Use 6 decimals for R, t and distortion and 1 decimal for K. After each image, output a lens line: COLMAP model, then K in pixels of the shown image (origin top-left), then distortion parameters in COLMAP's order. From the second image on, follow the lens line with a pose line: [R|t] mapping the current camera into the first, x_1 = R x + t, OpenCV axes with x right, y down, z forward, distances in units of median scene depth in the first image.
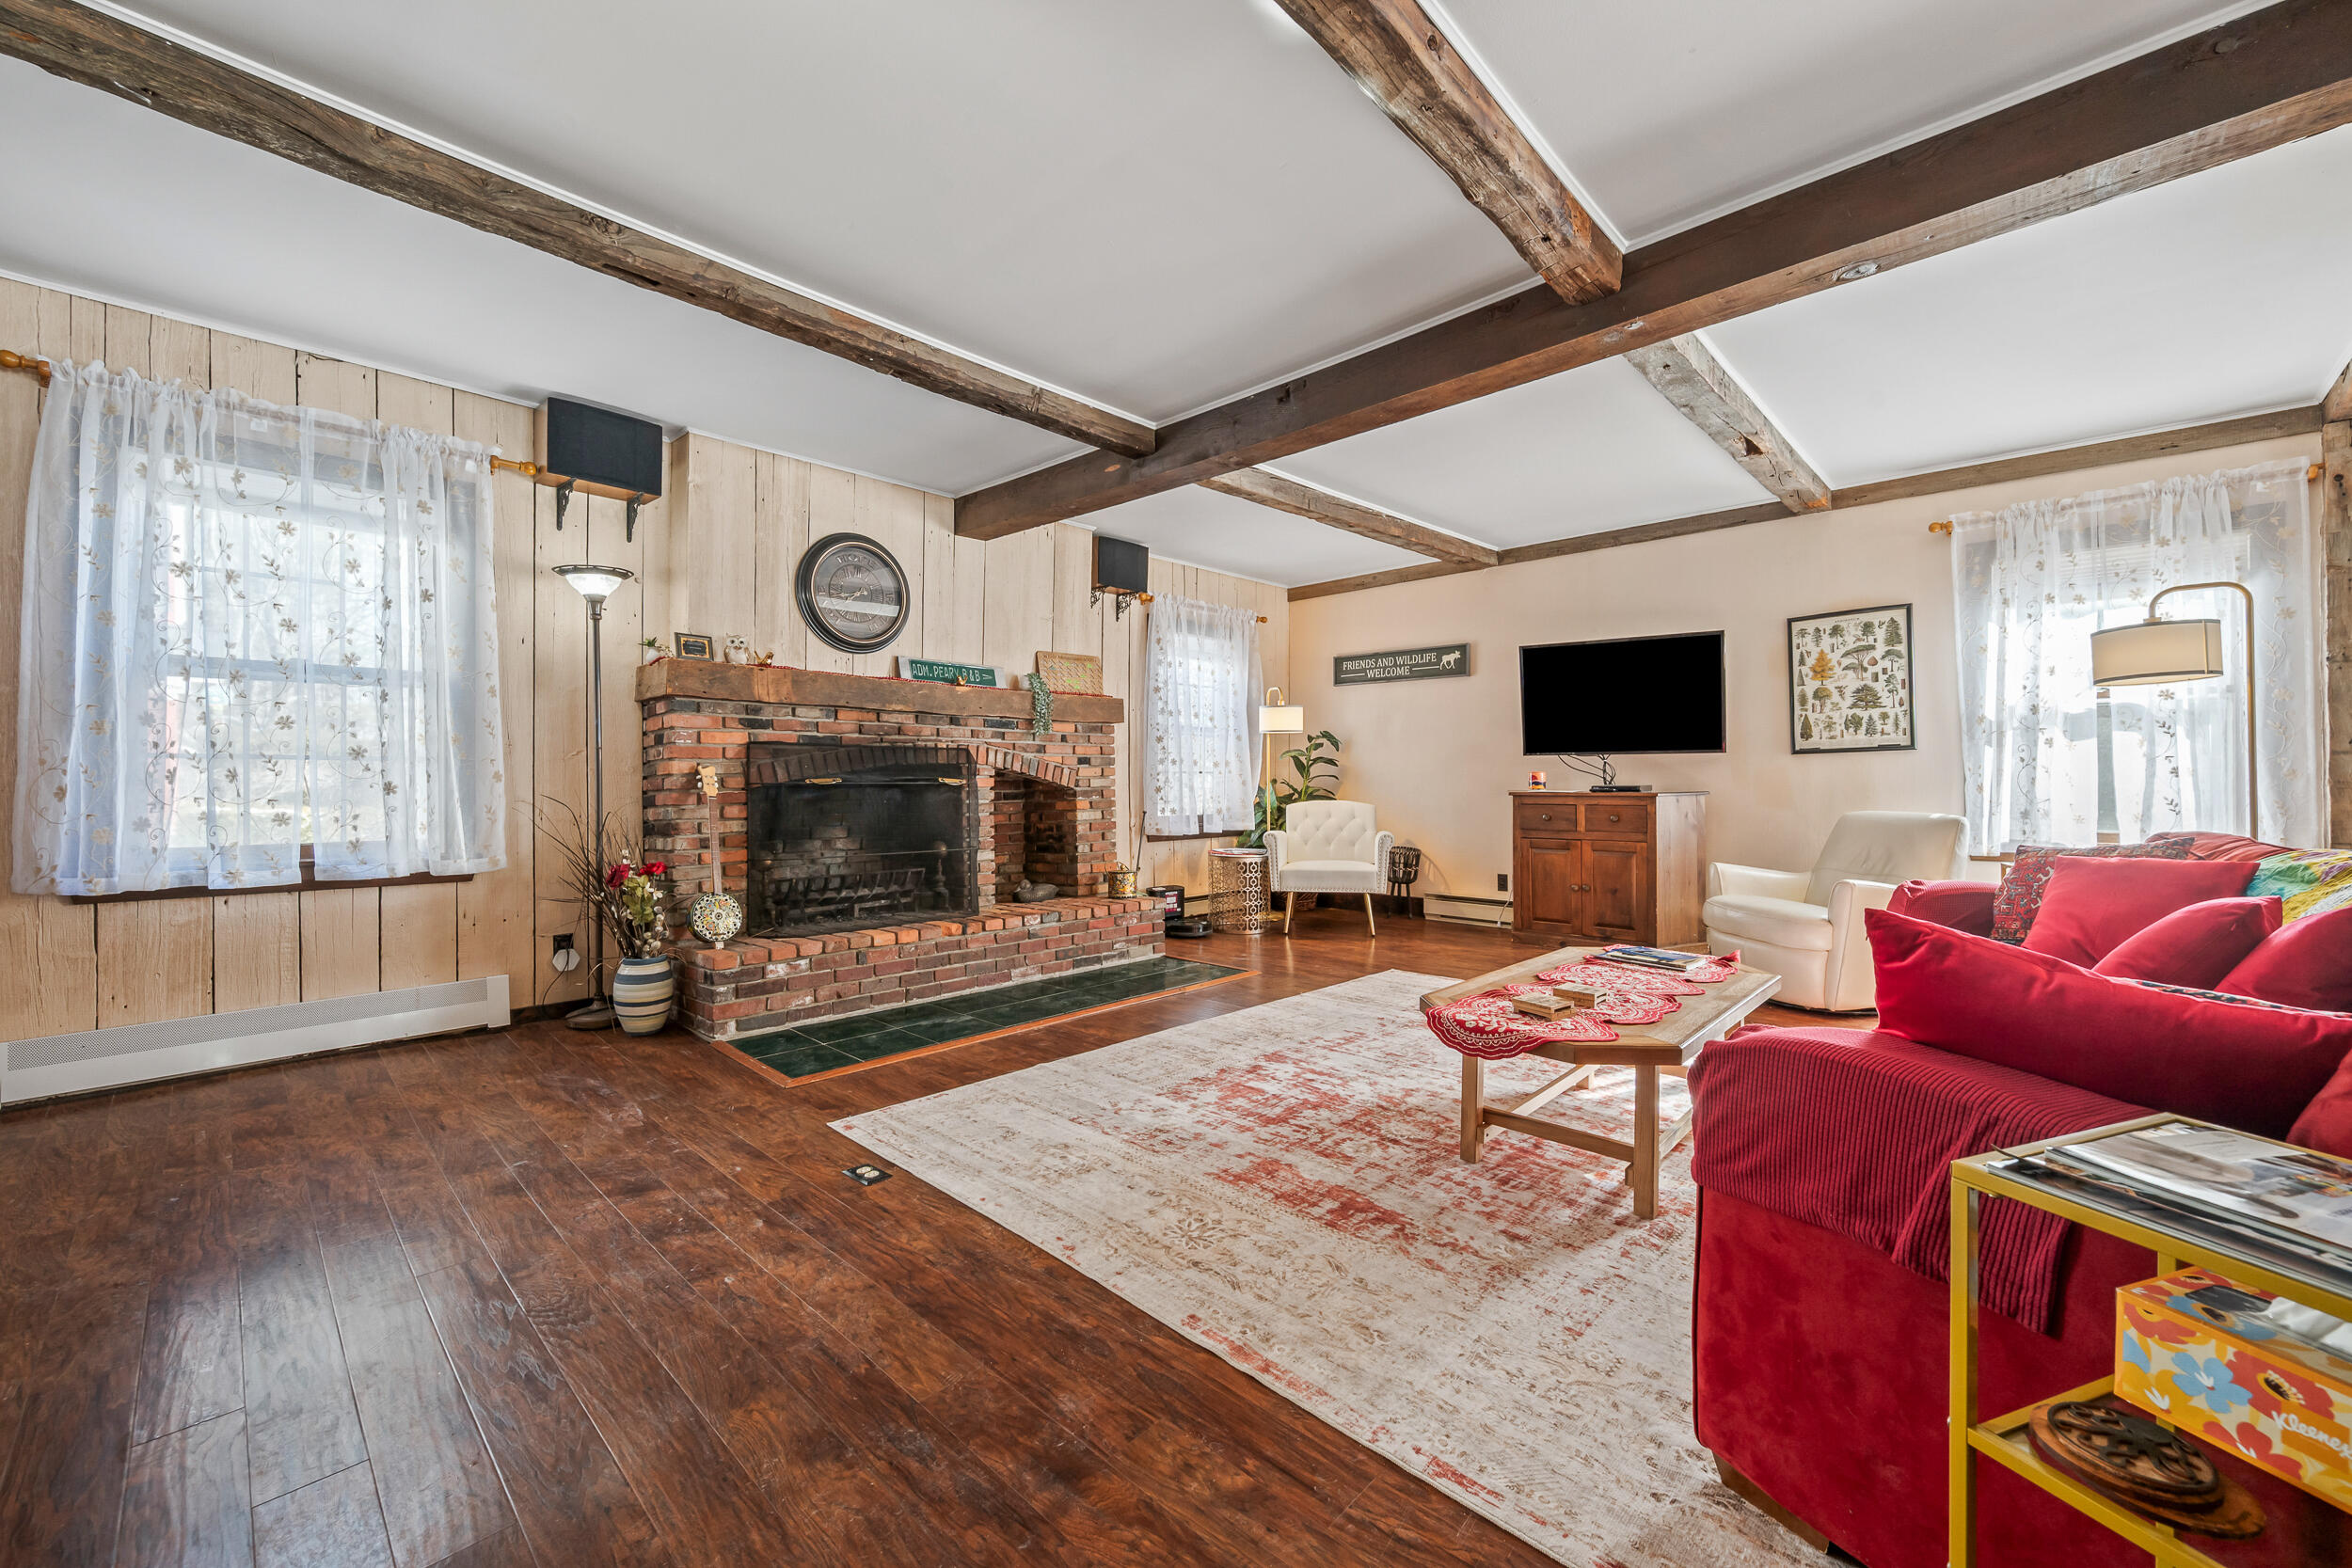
lens RADIAL K [[925.2, 0, 1176.0], [0, 925.2, 784.0], [0, 0, 1]] dist [0.000288, -0.000059]
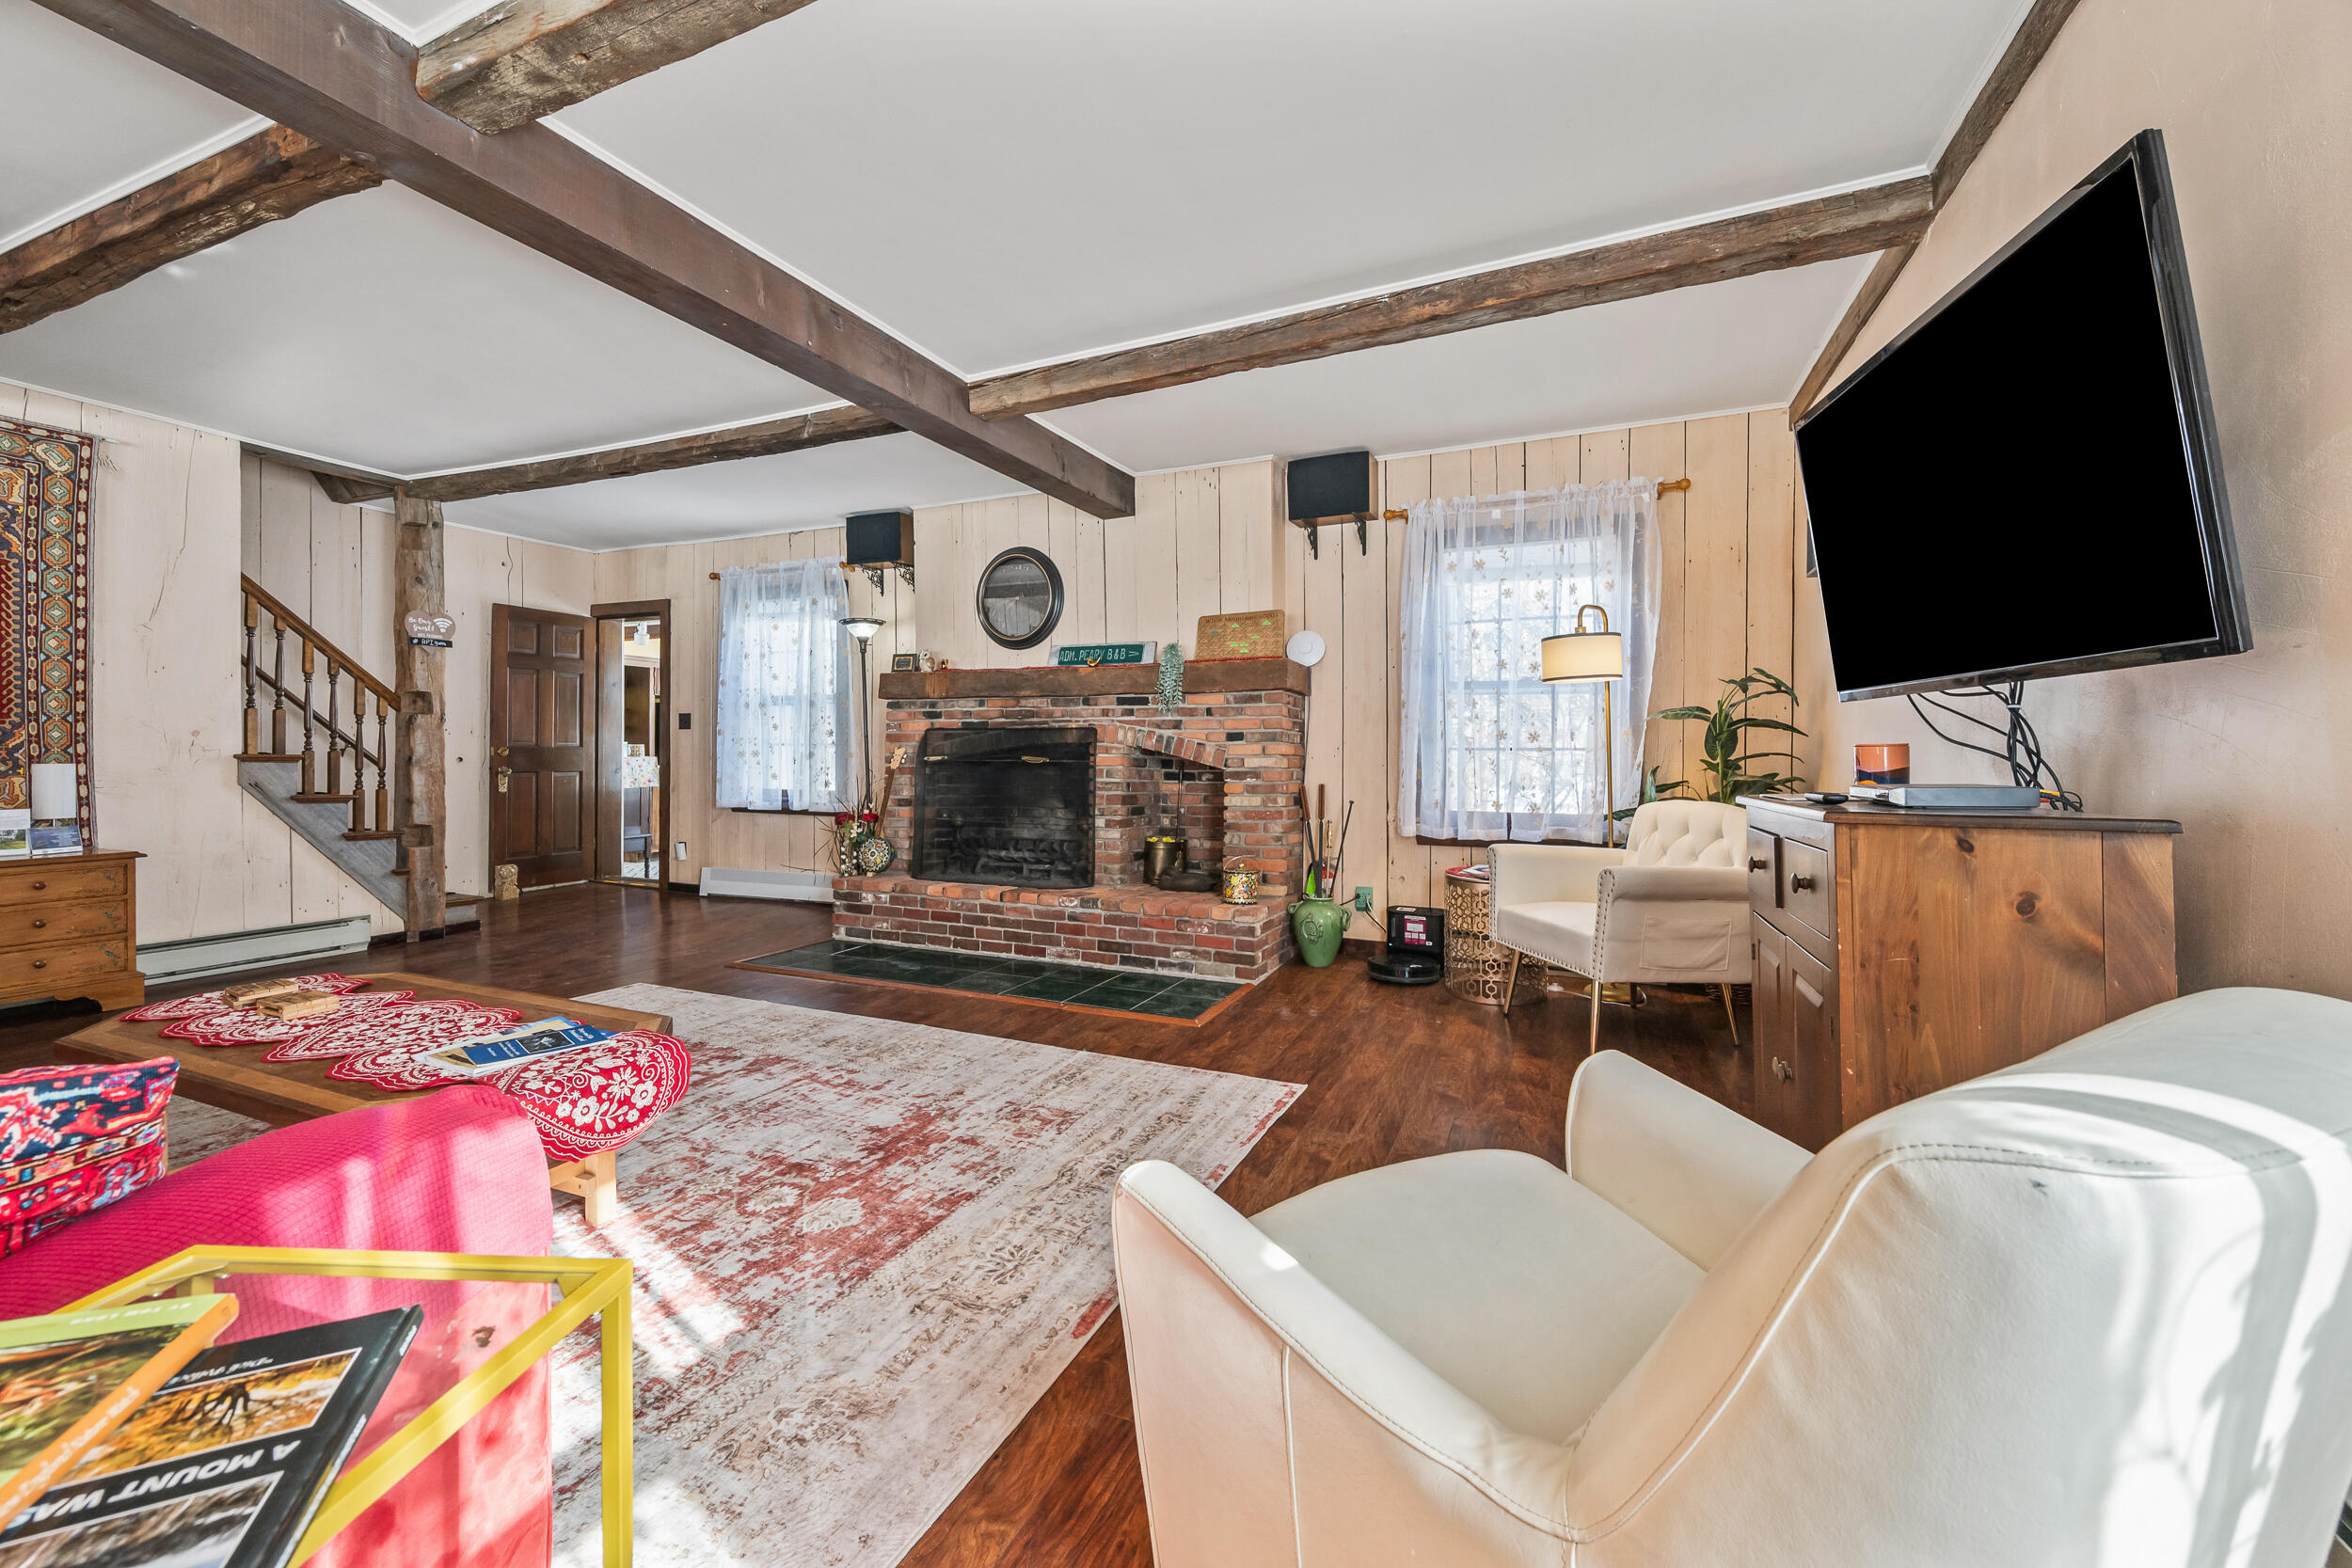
lens RADIAL K [[931.4, 0, 1179.7], [0, 931.4, 759.5], [0, 0, 1]] dist [-0.000203, -0.000193]
pose [[0.347883, 0.006413, -0.937516, 0.786680], [-0.007087, 0.999966, 0.004211, -0.008174], [0.937511, 0.005179, 0.347916, 0.746299]]
